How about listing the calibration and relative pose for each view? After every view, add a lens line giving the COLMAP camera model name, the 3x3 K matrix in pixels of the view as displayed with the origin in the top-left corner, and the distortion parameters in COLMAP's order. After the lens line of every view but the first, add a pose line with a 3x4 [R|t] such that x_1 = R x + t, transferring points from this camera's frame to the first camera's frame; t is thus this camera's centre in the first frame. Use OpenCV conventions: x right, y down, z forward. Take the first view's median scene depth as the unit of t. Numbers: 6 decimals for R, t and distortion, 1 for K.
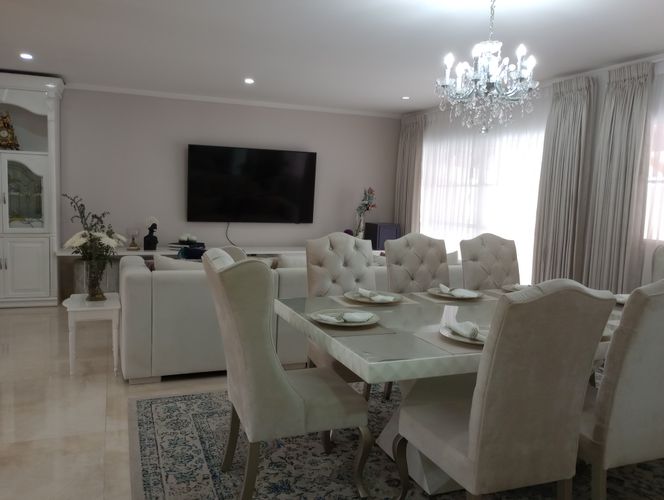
lens RADIAL K [[546.6, 0, 328.4], [0, 546.6, 248.9], [0, 0, 1]] dist [0.060651, -0.076667]
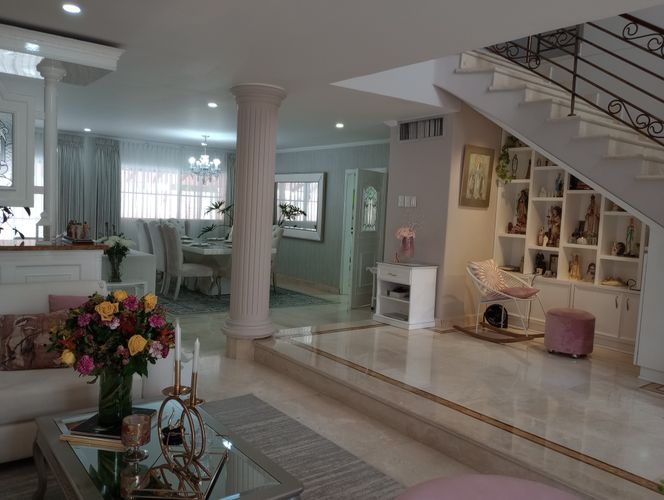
lens RADIAL K [[546.6, 0, 328.4], [0, 546.6, 248.9], [0, 0, 1]] dist [0.060651, -0.076667]
pose [[-0.289570, -0.117965, 0.949860, -1.910138], [0.036748, 0.990274, 0.134187, -0.165152], [-0.956451, 0.073762, -0.282418, 0.836563]]
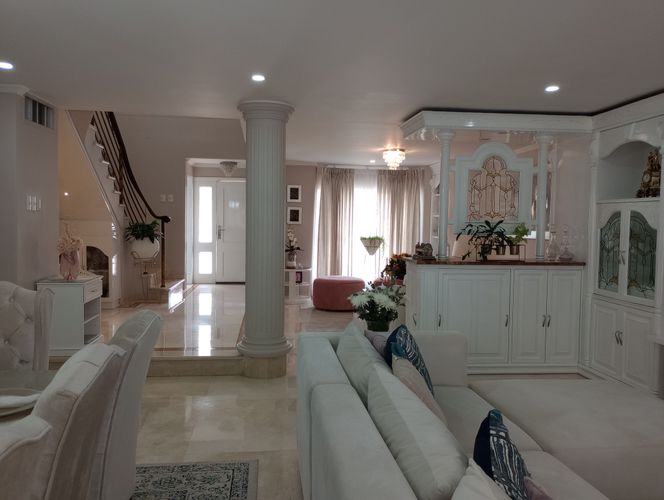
lens RADIAL K [[546.6, 0, 328.4], [0, 546.6, 248.9], [0, 0, 1]] dist [0.060651, -0.076667]
pose [[-0.248763, 0.009708, -0.968516, 0.432462], [-0.123766, 0.991434, 0.041727, -0.117283], [0.960624, 0.130249, -0.245431, 1.088239]]
